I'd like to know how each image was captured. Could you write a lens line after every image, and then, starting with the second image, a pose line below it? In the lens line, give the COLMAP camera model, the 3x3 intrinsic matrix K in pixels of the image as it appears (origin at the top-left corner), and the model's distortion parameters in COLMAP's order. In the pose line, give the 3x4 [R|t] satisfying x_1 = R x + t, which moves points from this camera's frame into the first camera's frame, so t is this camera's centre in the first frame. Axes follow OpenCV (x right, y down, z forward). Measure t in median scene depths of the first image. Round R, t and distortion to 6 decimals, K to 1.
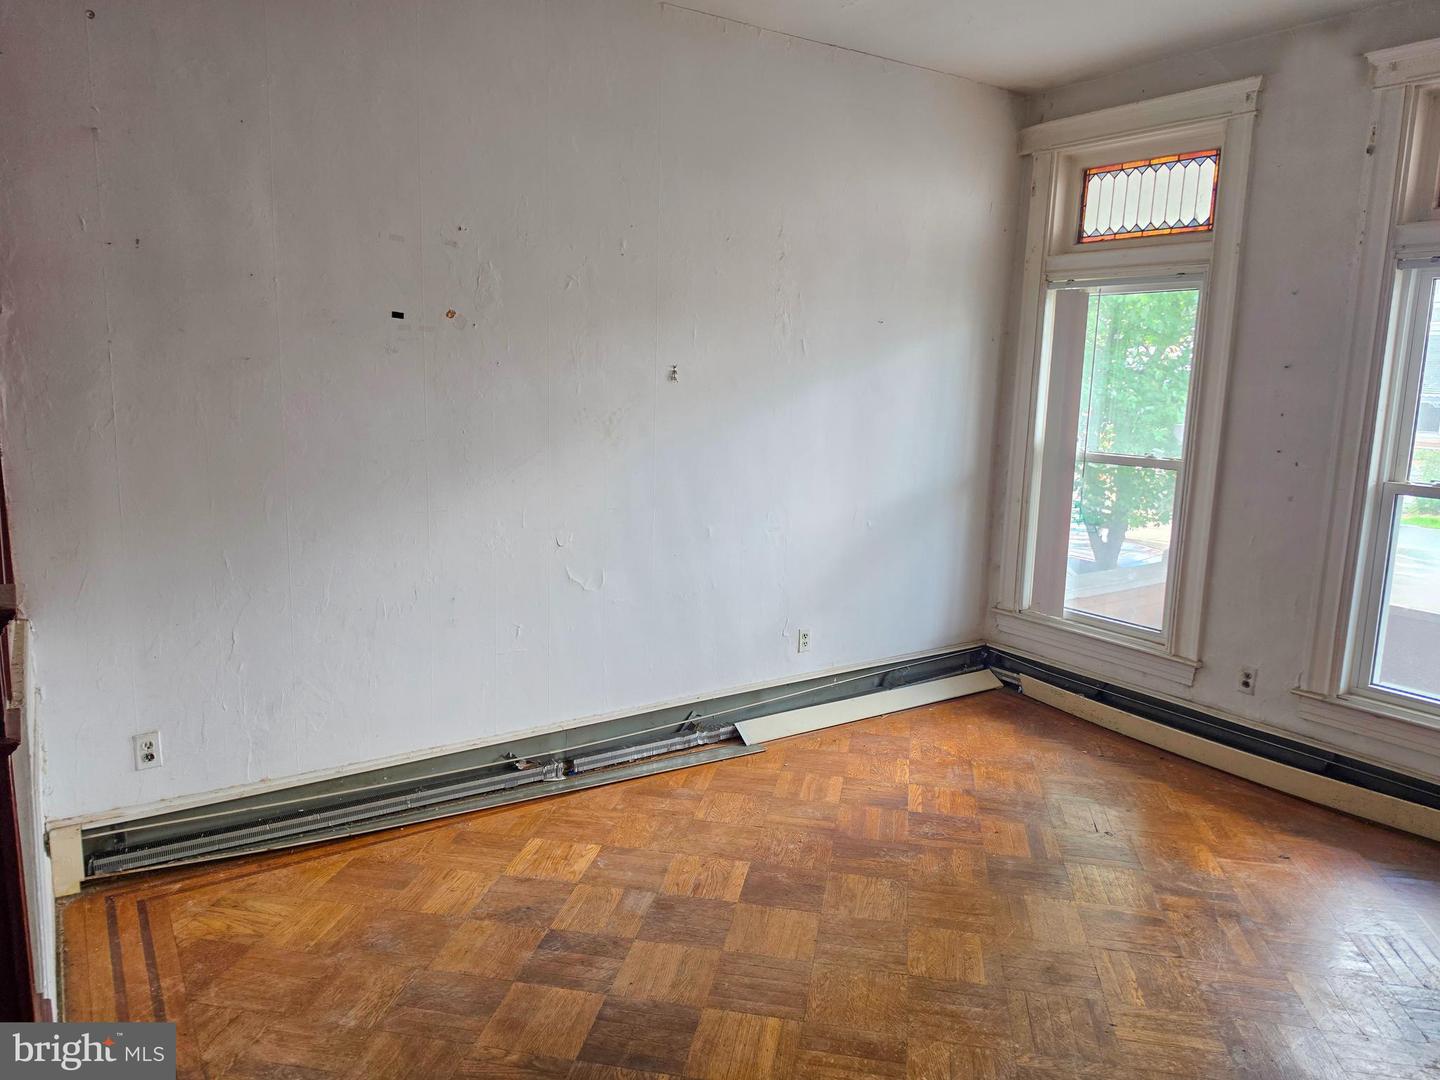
lens RADIAL K [[992.2, 0, 720.1], [0, 992.2, 543.8], [0, 0, 1]] dist [0.109172, -0.143983]
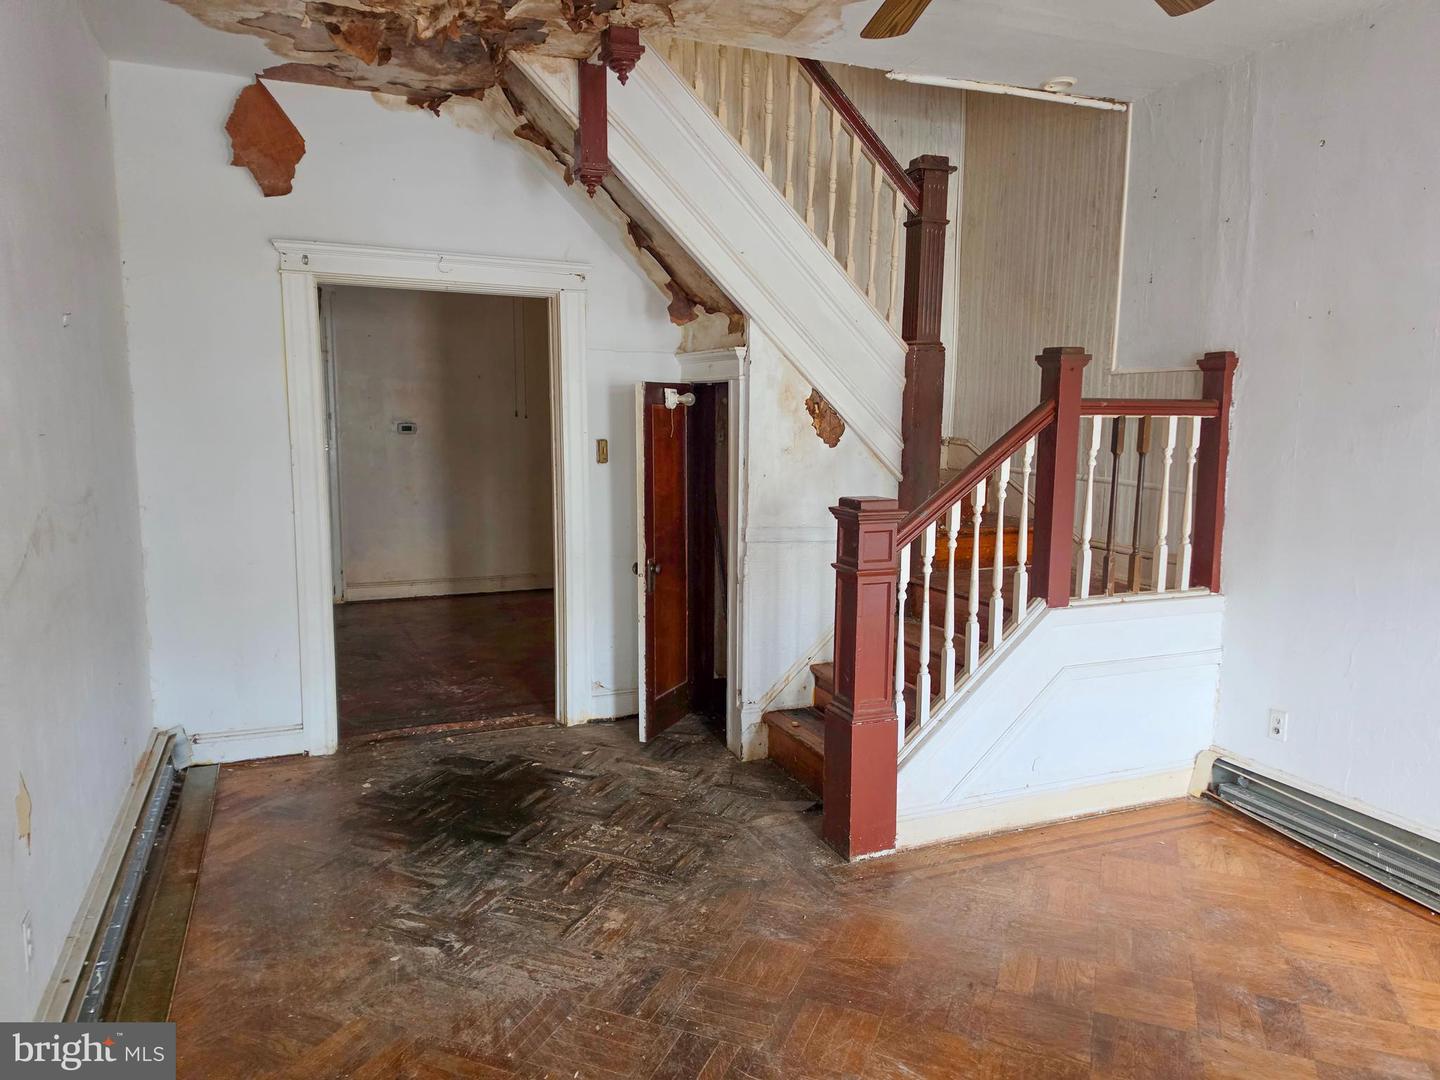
lens RADIAL K [[992.2, 0, 720.1], [0, 992.2, 543.8], [0, 0, 1]] dist [0.109172, -0.143983]
pose [[-0.191299, 0.114281, -0.974856, 0.716585], [-0.183397, 0.971546, 0.149881, -0.067888], [0.964246, 0.207458, -0.164897, 0.489498]]
